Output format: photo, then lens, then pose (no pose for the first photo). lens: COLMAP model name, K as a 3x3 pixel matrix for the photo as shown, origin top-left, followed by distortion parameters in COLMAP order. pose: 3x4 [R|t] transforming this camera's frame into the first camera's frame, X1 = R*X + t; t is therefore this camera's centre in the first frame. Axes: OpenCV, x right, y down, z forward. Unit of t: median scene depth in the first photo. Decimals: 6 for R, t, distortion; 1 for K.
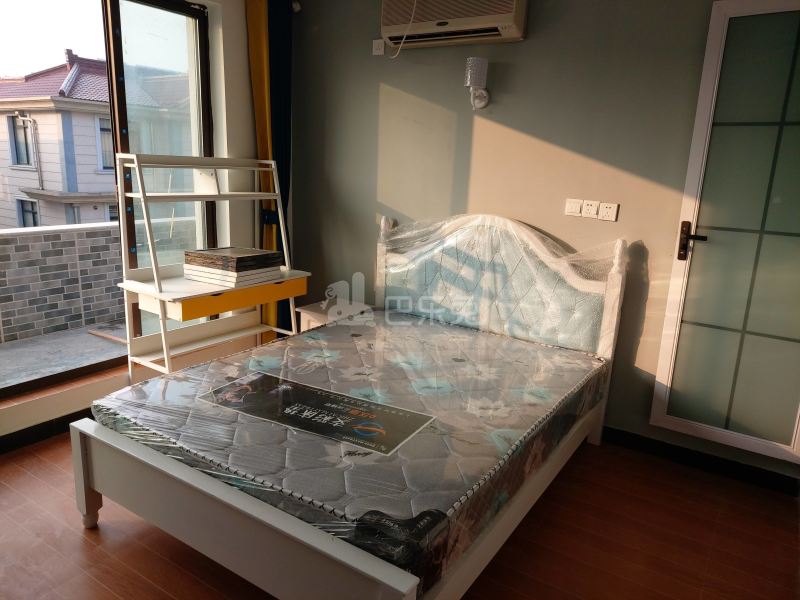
lens RADIAL K [[575.4, 0, 400.0], [0, 575.4, 300.0], [0, 0, 1]] dist [0.039609, -0.038098]
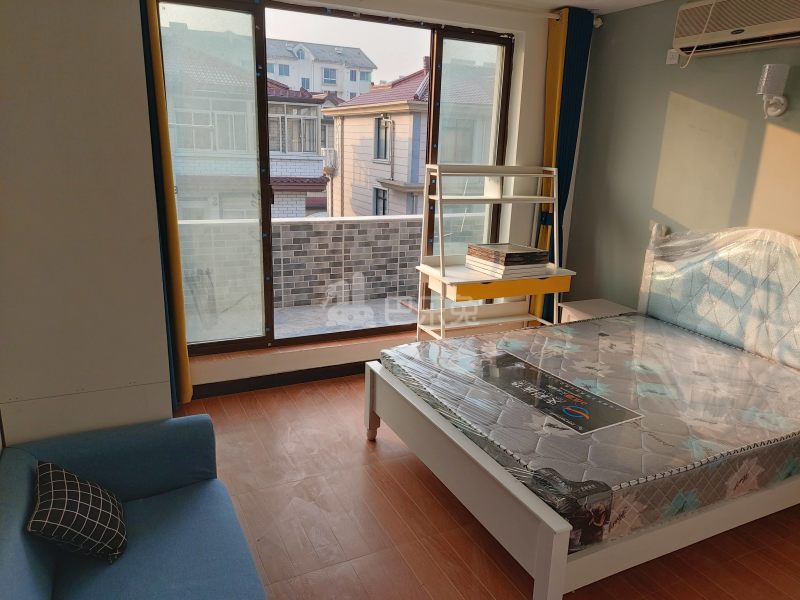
lens RADIAL K [[579.7, 0, 400.0], [0, 579.7, 300.0], [0, 0, 1]] dist [0.045770, -0.044472]
pose [[0.859694, 0.121896, -0.496053, 0.125529], [-0.115313, 0.992354, 0.044008, -0.006524], [0.497624, 0.019368, 0.867177, -0.126222]]
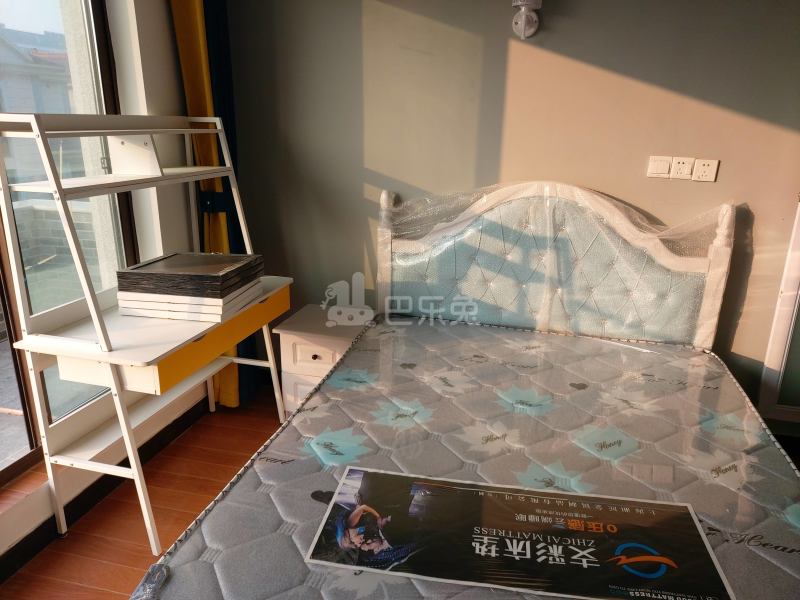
lens RADIAL K [[579.7, 0, 400.0], [0, 579.7, 300.0], [0, 0, 1]] dist [0.045770, -0.044472]
pose [[0.944952, -0.123781, 0.302893, -0.288117], [0.099040, 0.990463, 0.095783, -0.087020], [-0.311861, -0.060512, 0.948199, 0.322218]]
